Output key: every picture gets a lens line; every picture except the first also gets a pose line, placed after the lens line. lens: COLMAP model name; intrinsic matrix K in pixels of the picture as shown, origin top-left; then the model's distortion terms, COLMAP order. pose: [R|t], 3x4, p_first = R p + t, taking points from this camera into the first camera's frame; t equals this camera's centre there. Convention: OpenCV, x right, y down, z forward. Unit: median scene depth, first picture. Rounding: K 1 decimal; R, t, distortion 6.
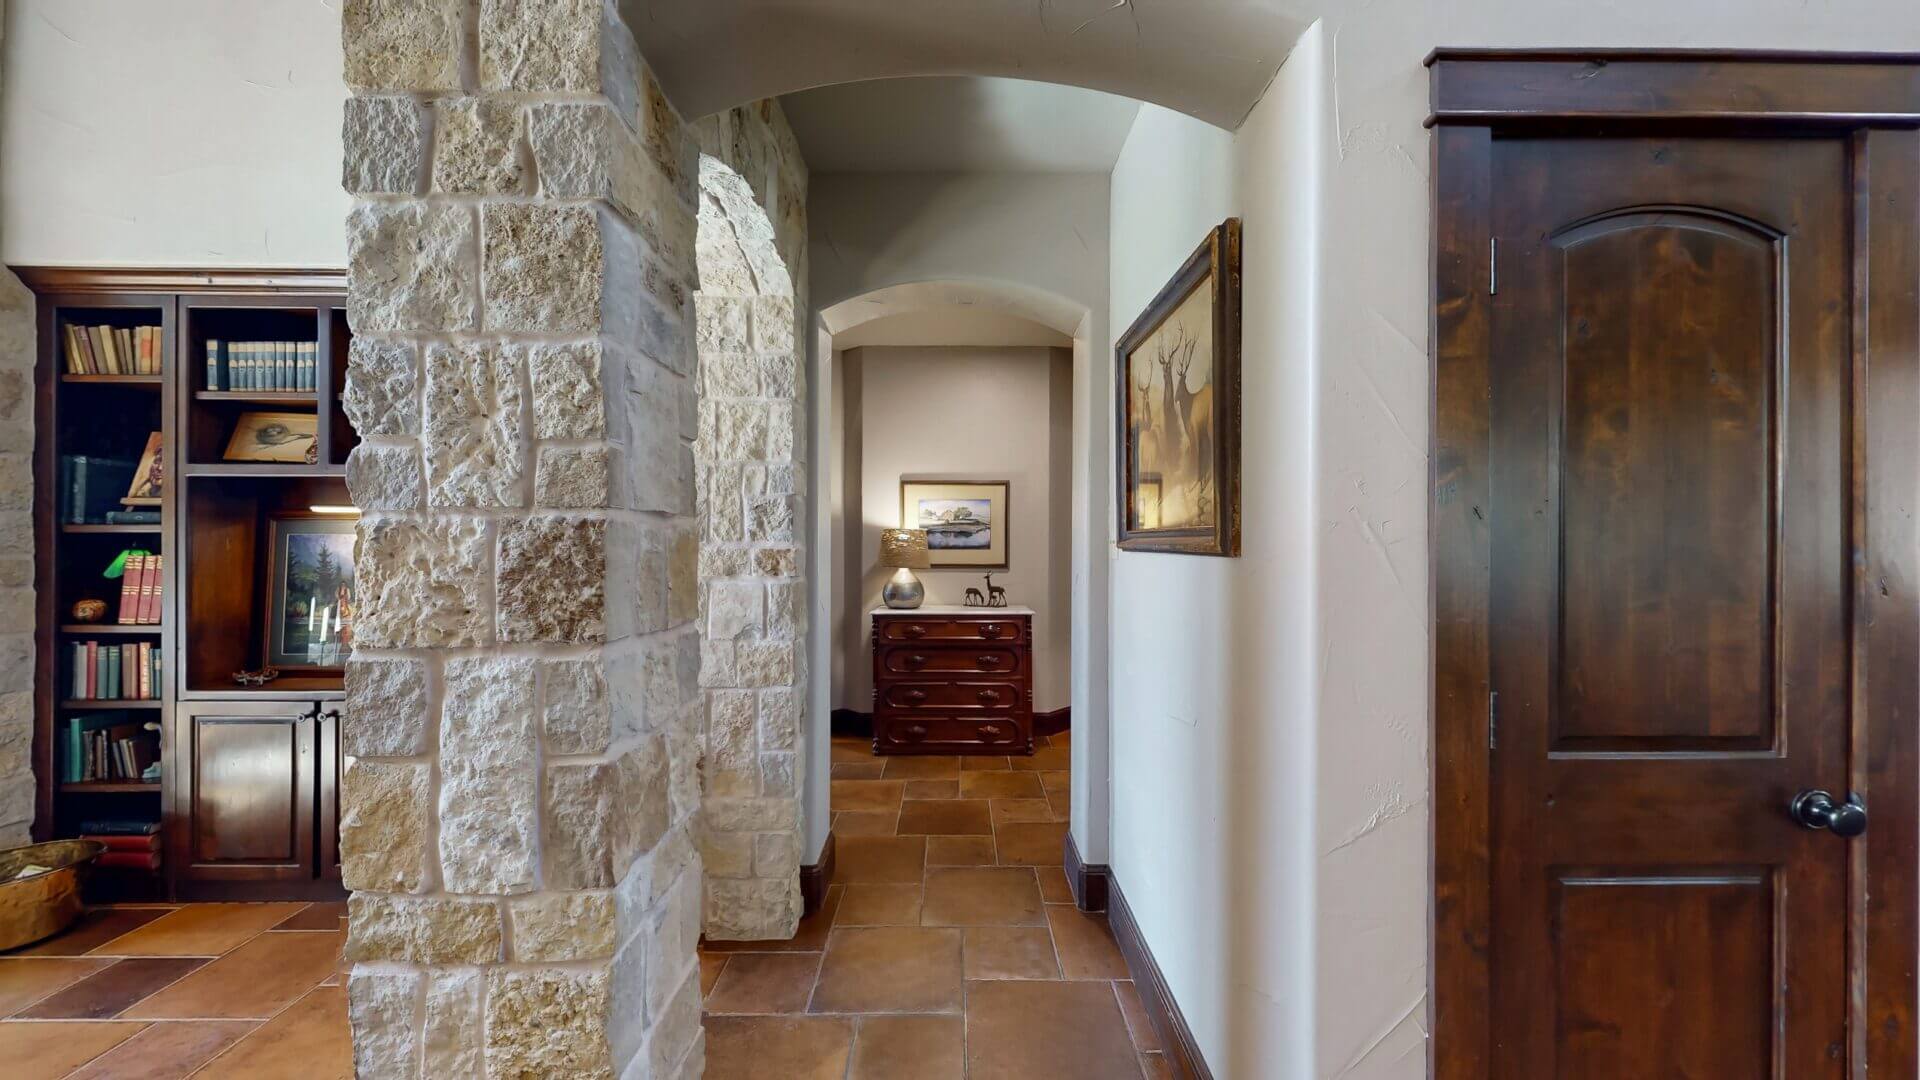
lens RADIAL K [[704.2, 0, 961.5], [0, 704.2, 542.3], [0, 0, 1]] dist [0.003256, 0.000183]
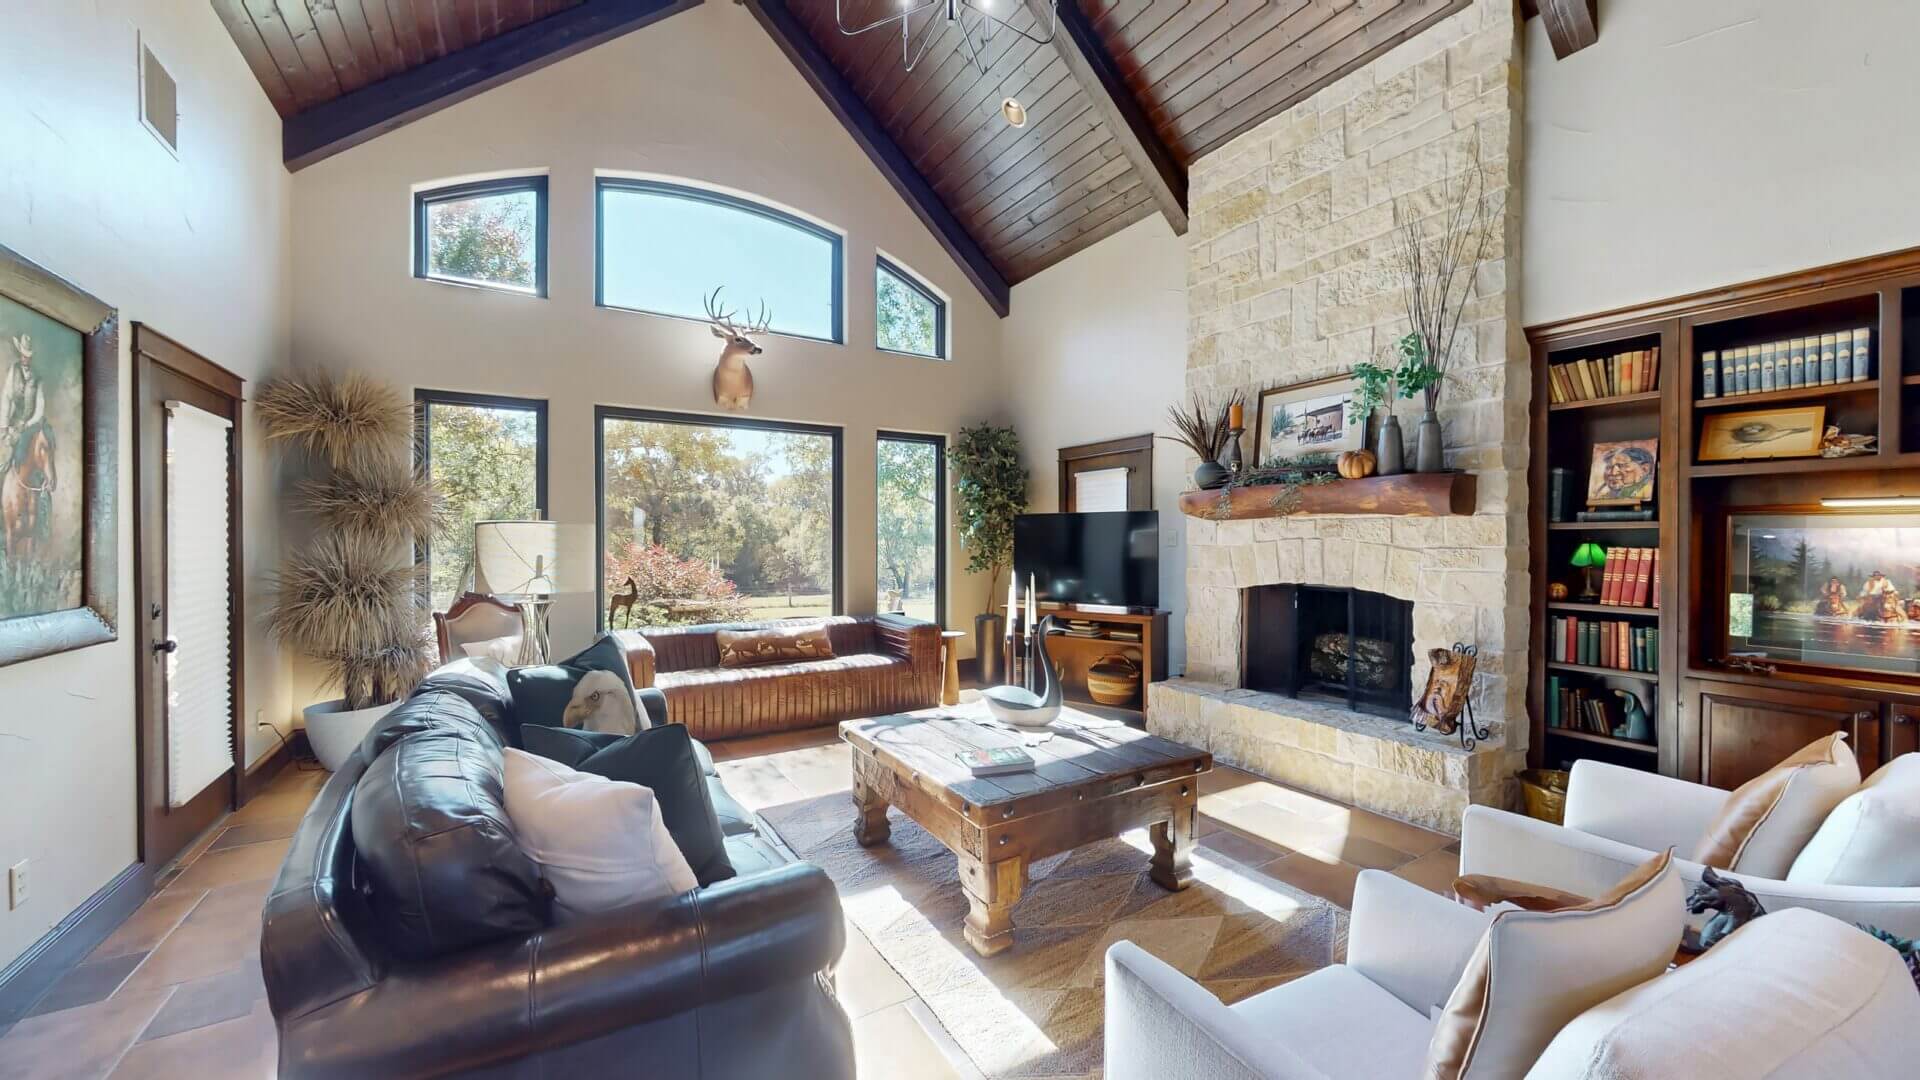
lens RADIAL K [[704.2, 0, 960.5], [0, 704.2, 540.1], [0, 0, 1]] dist [0.003256, 0.000183]
pose [[0.505894, 0.002663, -0.862591, -0.698220], [0.003416, 0.999981, 0.005090, -0.004660], [0.862589, -0.005522, 0.505876, -0.549661]]
